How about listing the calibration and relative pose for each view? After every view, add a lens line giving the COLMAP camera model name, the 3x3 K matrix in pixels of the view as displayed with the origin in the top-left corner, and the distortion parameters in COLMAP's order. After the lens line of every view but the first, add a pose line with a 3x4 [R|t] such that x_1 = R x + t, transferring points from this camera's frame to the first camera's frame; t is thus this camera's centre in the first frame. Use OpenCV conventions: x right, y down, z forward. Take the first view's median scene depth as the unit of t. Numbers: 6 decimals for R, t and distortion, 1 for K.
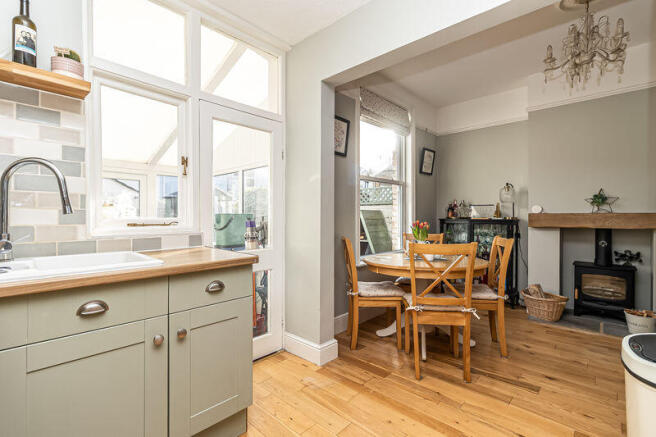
lens RADIAL K [[307.3, 0, 328.0], [0, 307.3, 218.5], [0, 0, 1]] dist [0.019375, 0.000289]
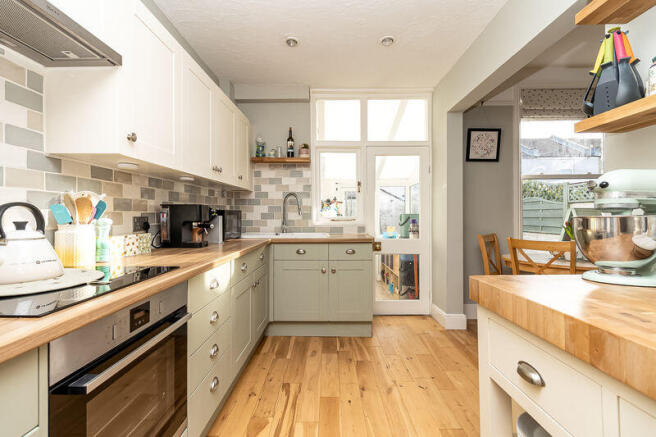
lens RADIAL K [[294.9, 0, 313.8], [0, 294.9, 219.7], [0, 0, 1]] dist [0.000088, -0.000019]
pose [[0.668443, 0.007422, -0.743726, 0.388504], [-0.004048, 0.999972, 0.006342, 0.003970], [0.743752, -0.001229, 0.668454, -0.189581]]
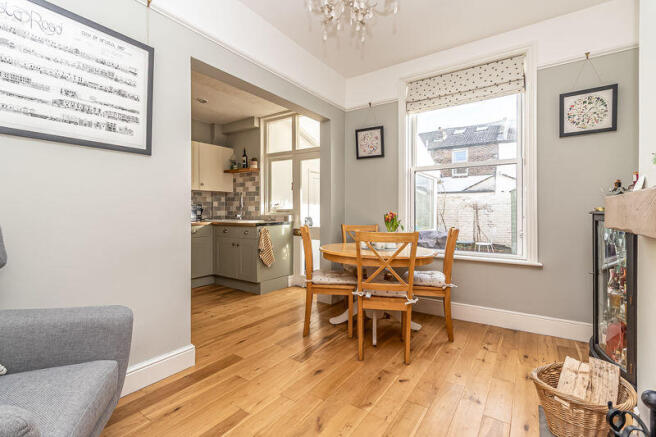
lens RADIAL K [[300.8, 0, 328.0], [0, 300.8, 210.9], [0, 0, 1]] dist [0.034959, 0.000053]
pose [[0.143607, 0.005198, -0.989621, 1.118608], [-0.004375, 0.999980, 0.004618, 0.001678], [0.989625, 0.003666, 0.143627, 0.601426]]
